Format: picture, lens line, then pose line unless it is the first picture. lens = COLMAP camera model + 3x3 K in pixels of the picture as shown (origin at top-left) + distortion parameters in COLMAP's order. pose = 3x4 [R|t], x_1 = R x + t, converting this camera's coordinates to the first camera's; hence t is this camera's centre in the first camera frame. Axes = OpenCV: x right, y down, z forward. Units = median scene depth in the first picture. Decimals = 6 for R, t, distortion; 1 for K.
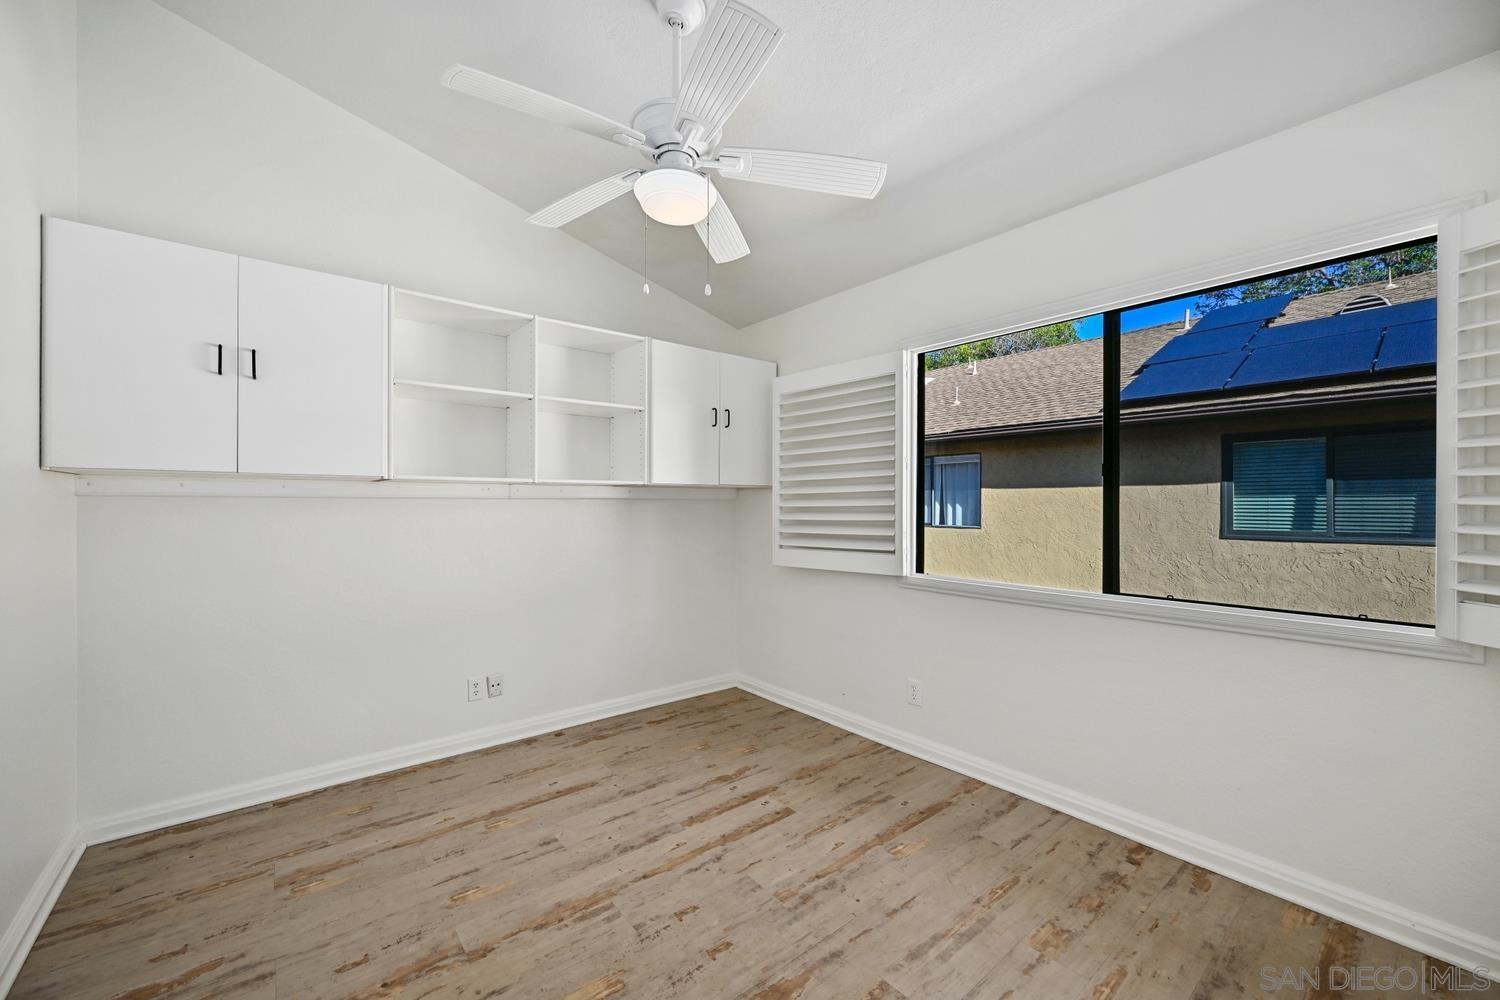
lens RADIAL K [[585.2, 0, 750.5], [0, 585.2, 502.5], [0, 0, 1]] dist [0.000765, -0.000205]
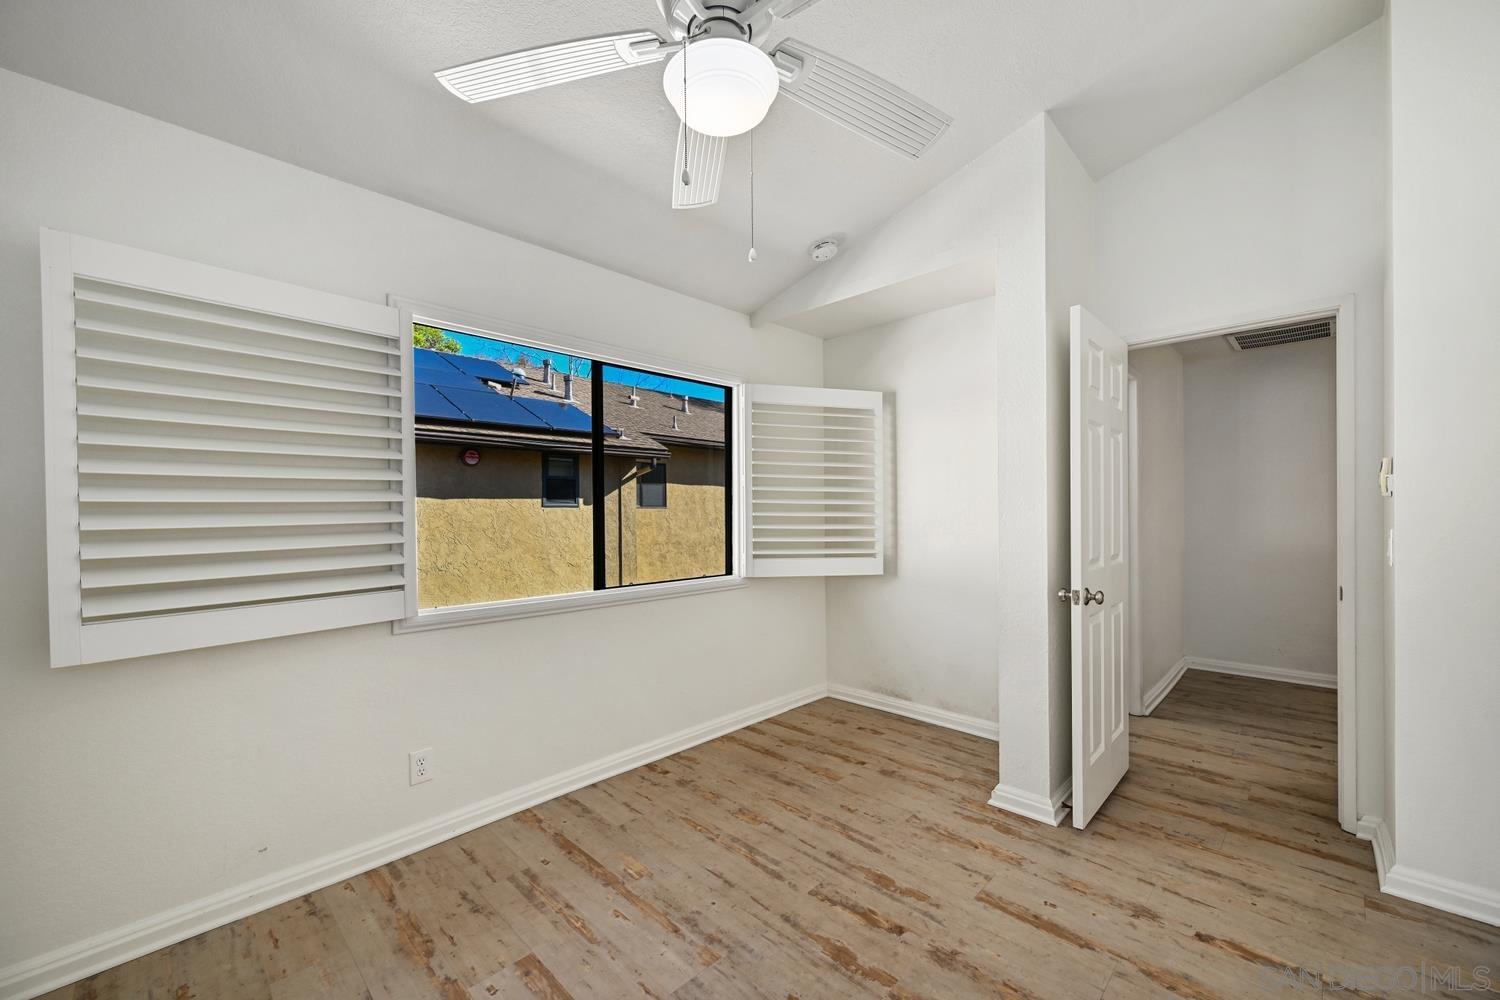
lens RADIAL K [[594.1, 0, 752.5], [0, 594.1, 519.5], [0, 0, 1]] dist [0.000995, -0.000022]
pose [[-0.109214, -0.008583, 0.993981, -0.712235], [0.010019, 0.999902, 0.009735, -0.001505], [-0.993968, 0.011022, -0.109117, 0.866865]]
